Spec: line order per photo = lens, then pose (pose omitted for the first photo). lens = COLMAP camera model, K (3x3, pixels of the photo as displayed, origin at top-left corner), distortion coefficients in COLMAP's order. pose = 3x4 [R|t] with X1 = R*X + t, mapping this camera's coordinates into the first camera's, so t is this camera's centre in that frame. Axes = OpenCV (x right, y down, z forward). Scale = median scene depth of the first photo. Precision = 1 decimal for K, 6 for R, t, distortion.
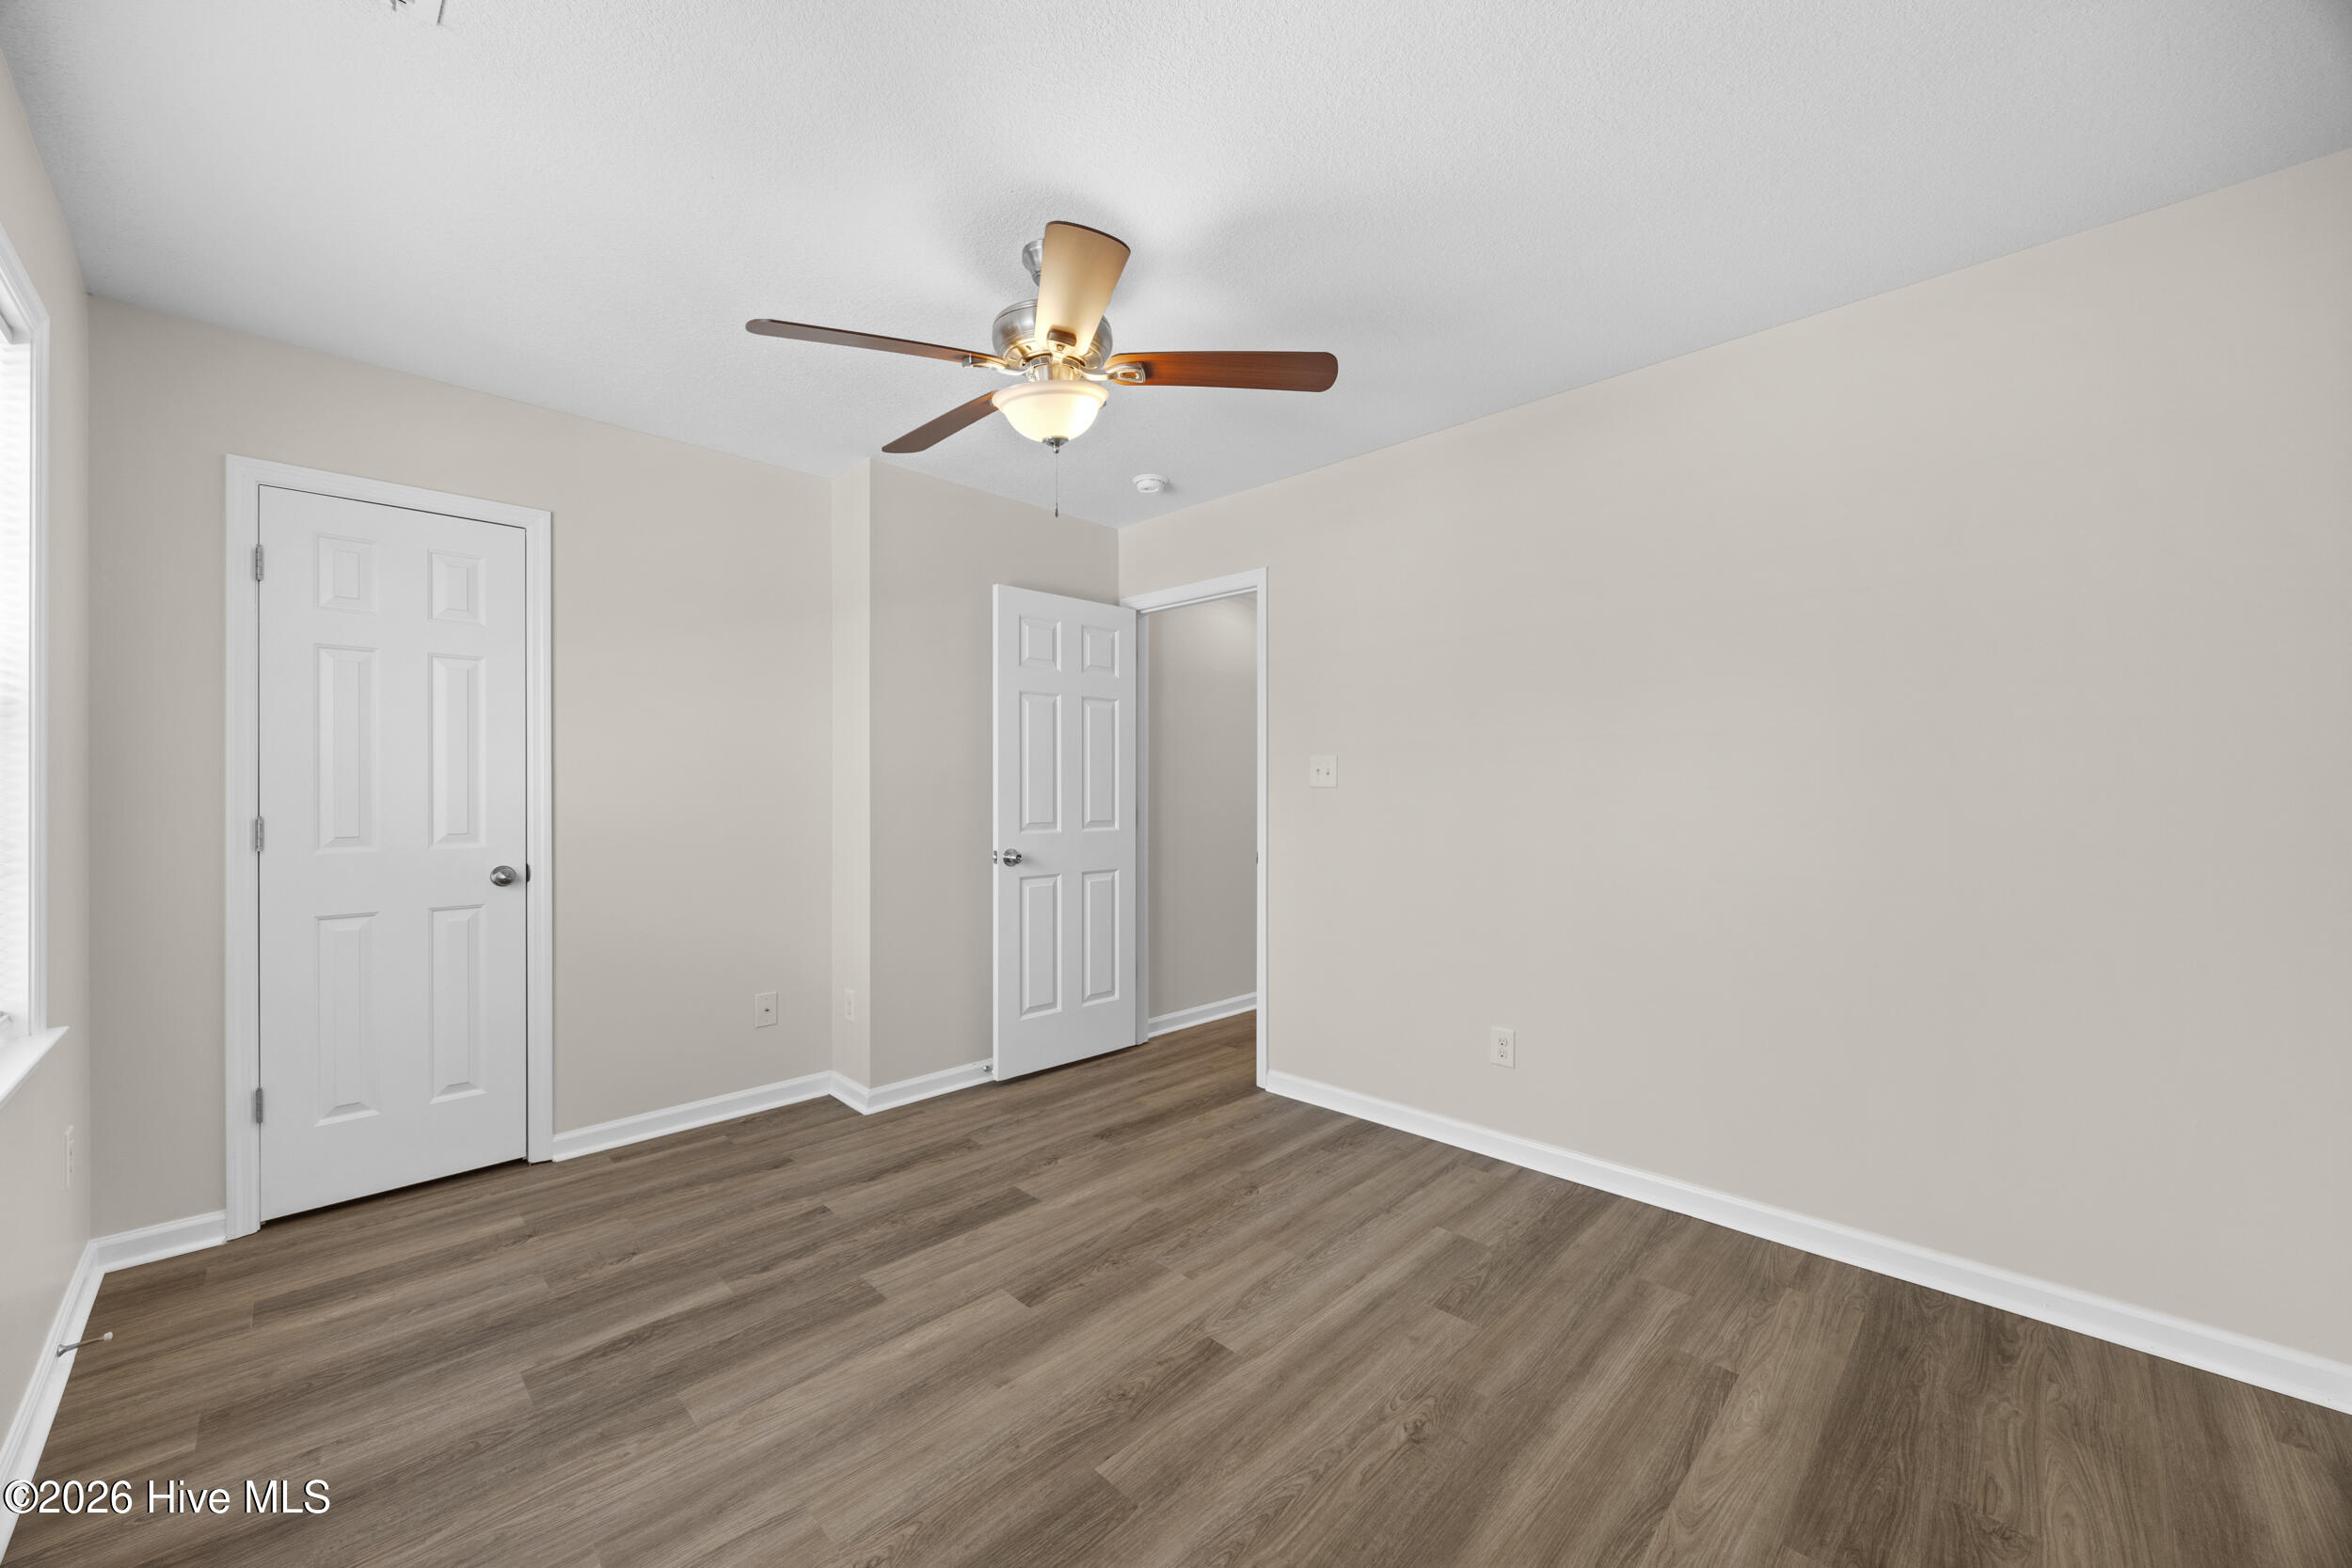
lens RADIAL K [[893.5, 0, 1164.7], [0, 893.5, 788.6], [0, 0, 1]] dist [-0.000811, -0.000301]
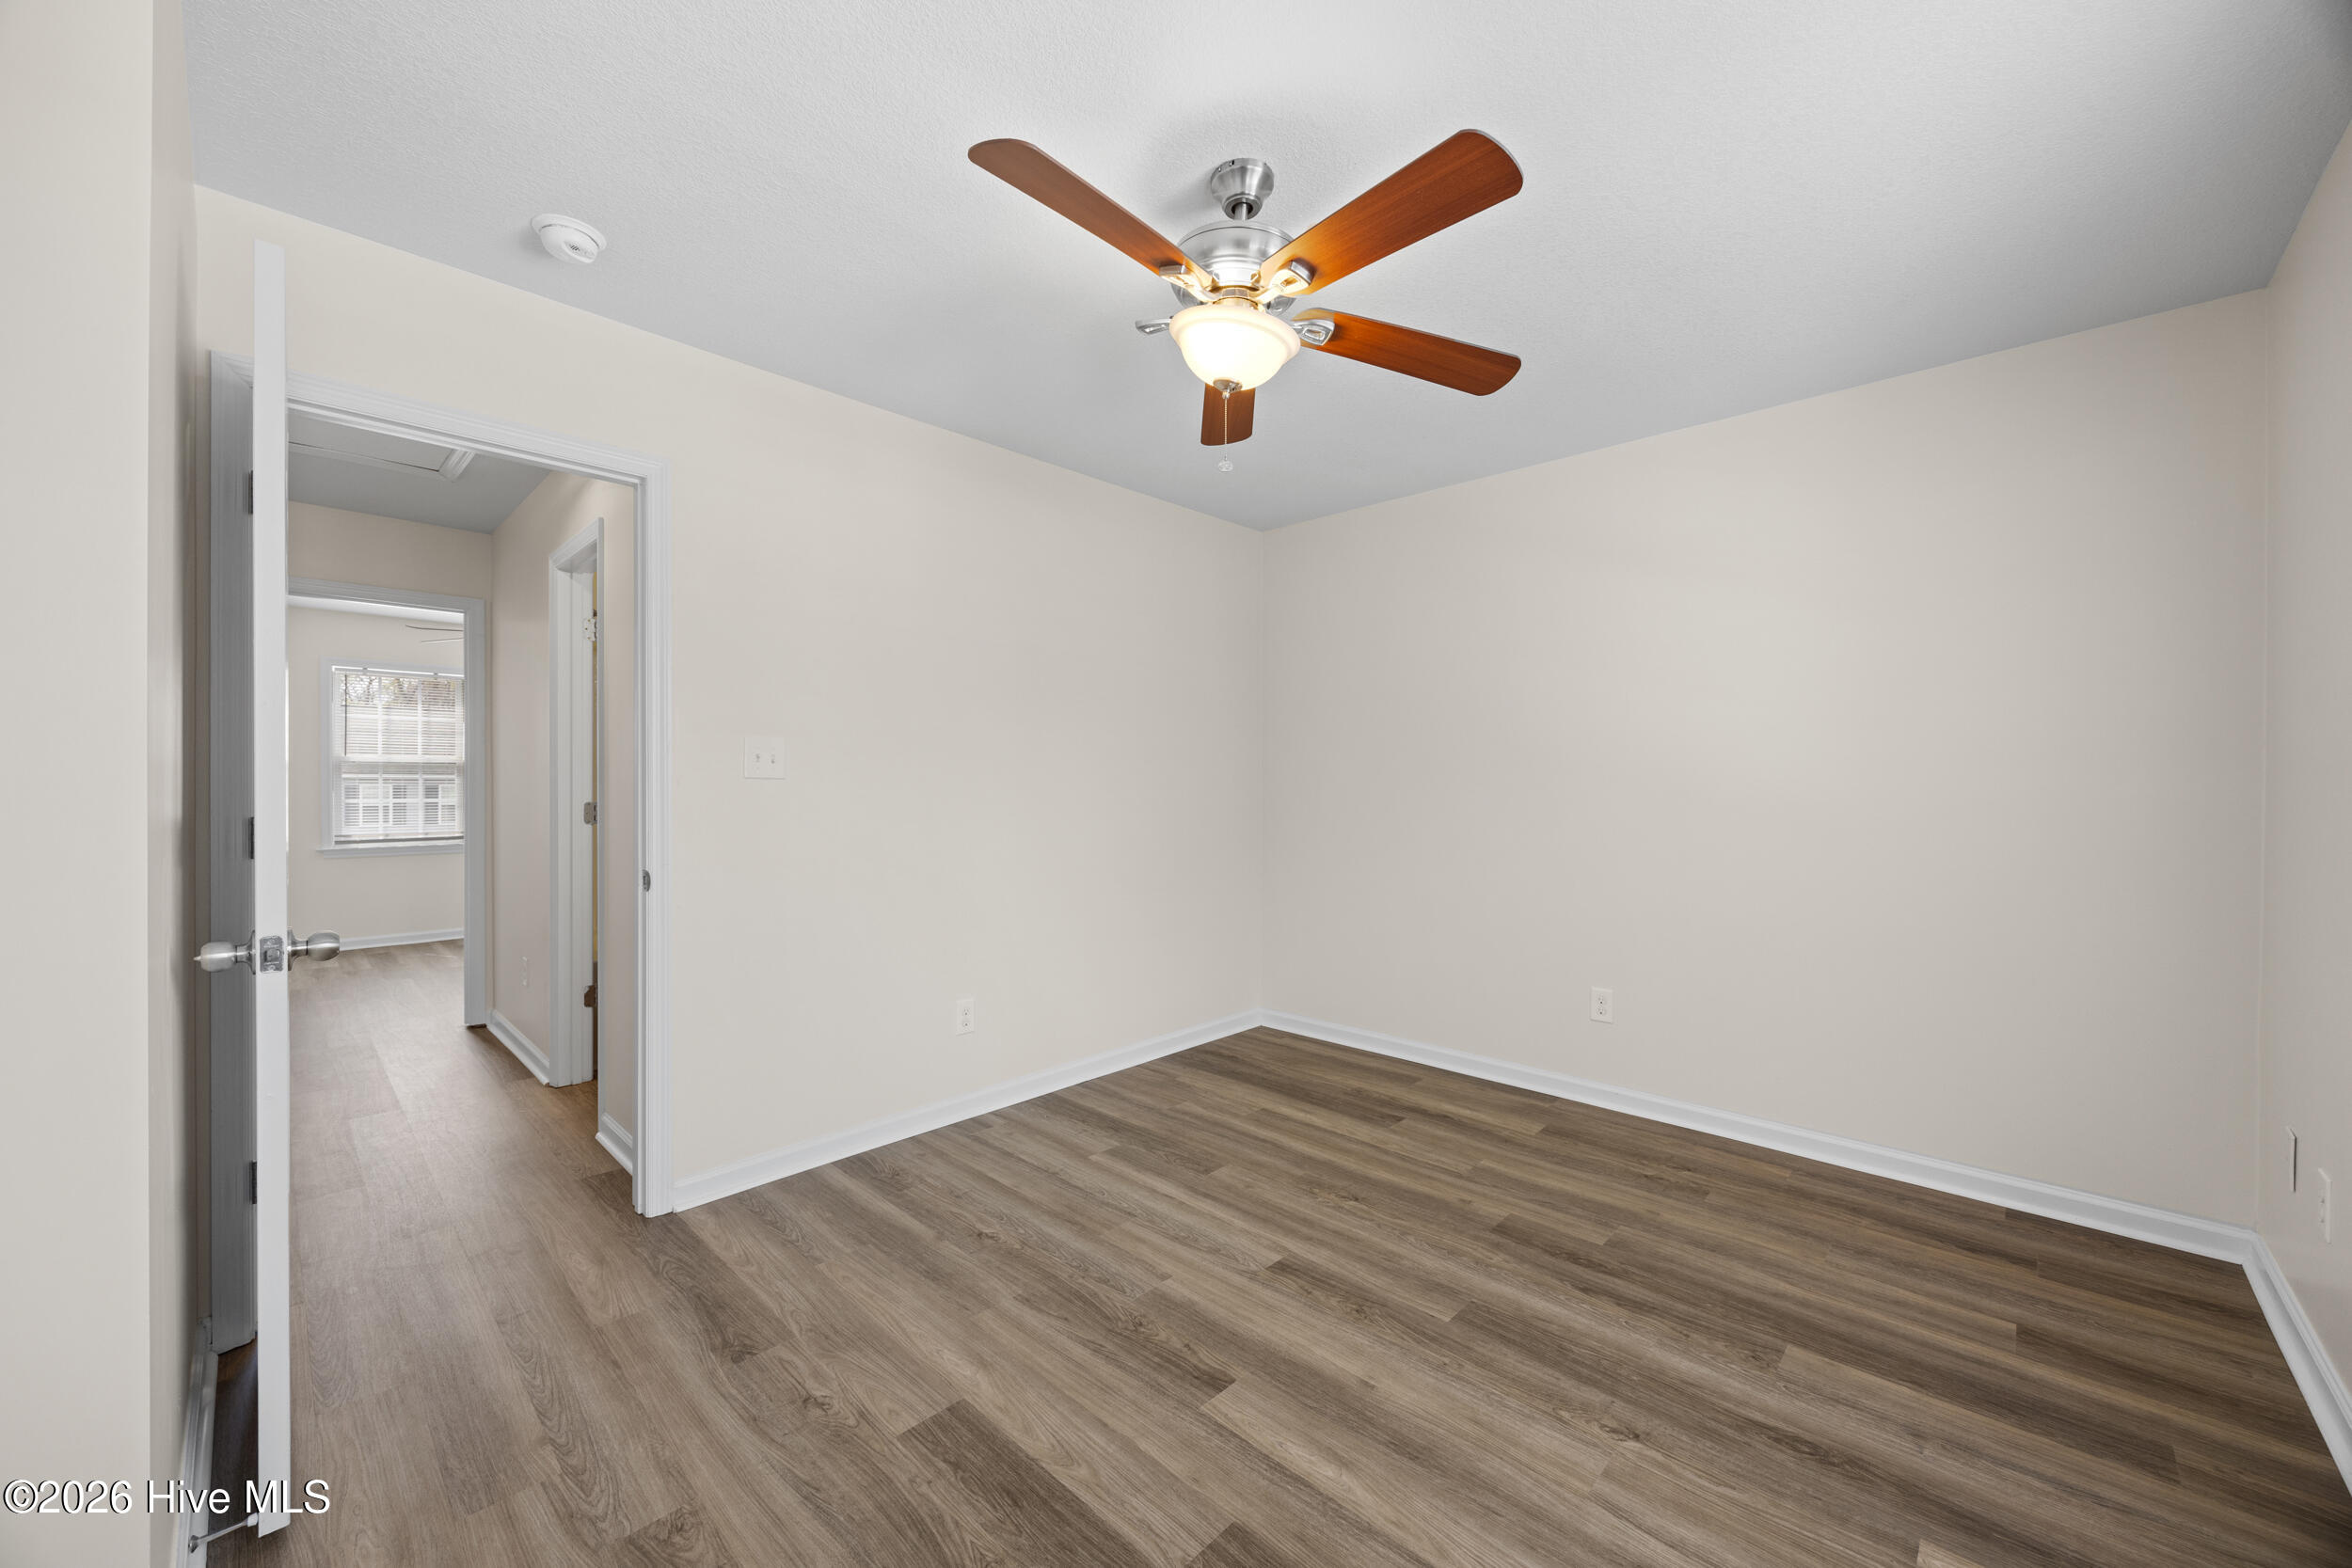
lens RADIAL K [[893.5, 0, 1164.7], [0, 893.5, 788.6], [0, 0, 1]] dist [-0.000811, -0.000301]
pose [[-0.021141, -0.004571, 0.999766, -0.964523], [-0.005180, 0.999977, 0.004463, 0.003703], [-0.999763, -0.005085, -0.021164, 1.038479]]
